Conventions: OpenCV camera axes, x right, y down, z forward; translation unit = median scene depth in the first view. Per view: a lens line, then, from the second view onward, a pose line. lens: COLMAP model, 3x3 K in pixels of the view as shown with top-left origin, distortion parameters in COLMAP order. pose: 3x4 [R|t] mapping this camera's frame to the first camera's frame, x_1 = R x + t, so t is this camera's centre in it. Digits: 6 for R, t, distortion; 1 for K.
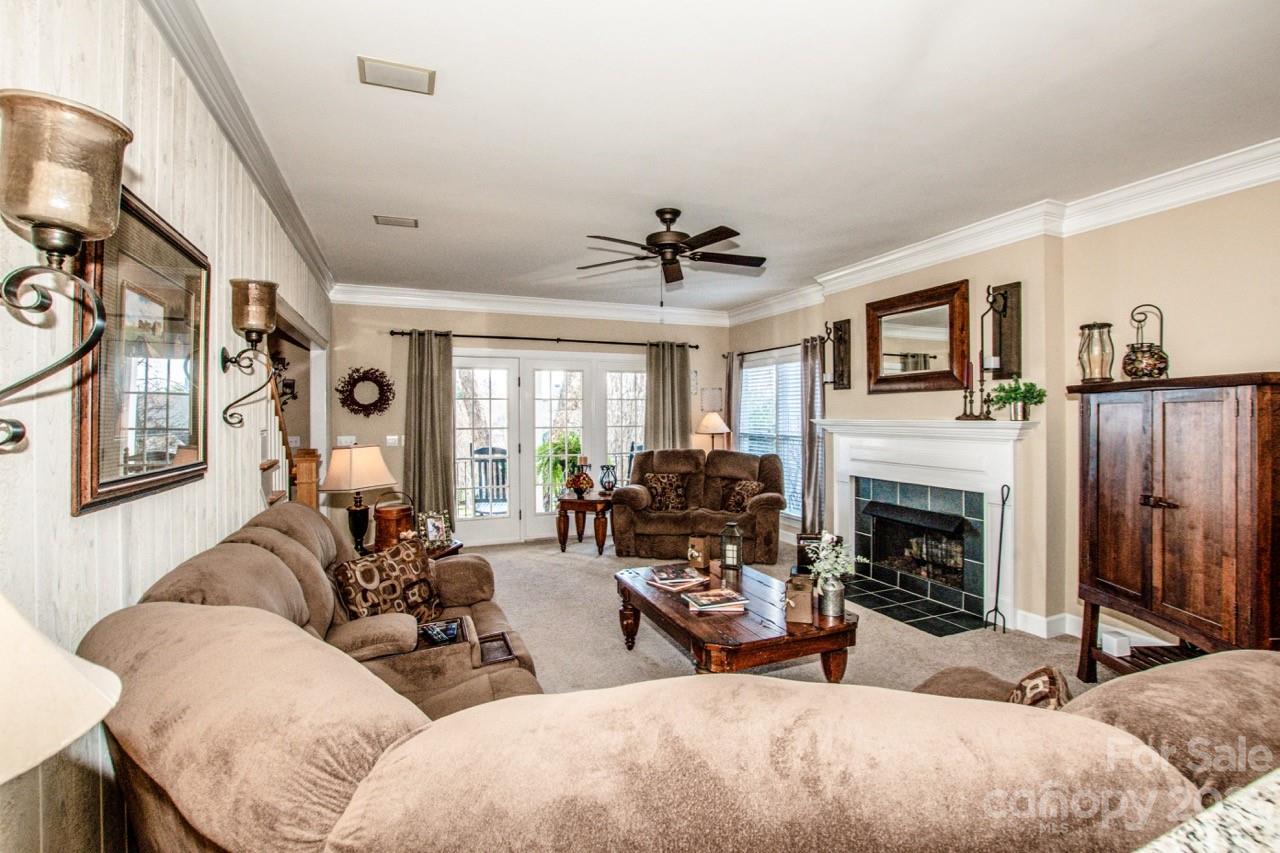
lens RADIAL K [[571.5, 0, 641.7], [0, 571.5, 421.4], [0, 0, 1]] dist [-0.000171, -0.000040]
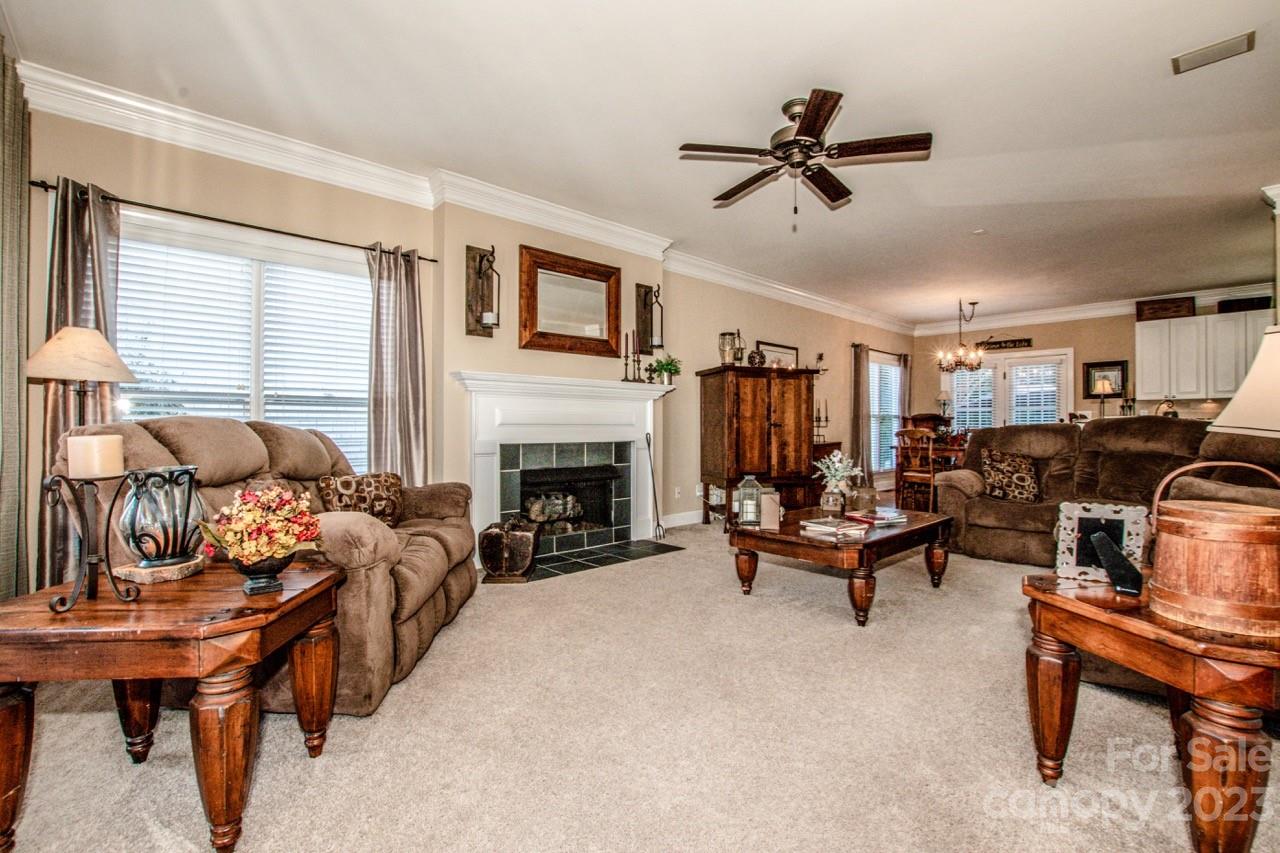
lens RADIAL K [[571.5, 0, 641.7], [0, 571.5, 421.4], [0, 0, 1]] dist [-0.000171, -0.000040]
pose [[-0.333337, 0.010993, 0.942744, -0.567905], [0.001802, 0.999938, -0.011022, 0.087945], [-0.942806, -0.001975, -0.333336, 1.312727]]
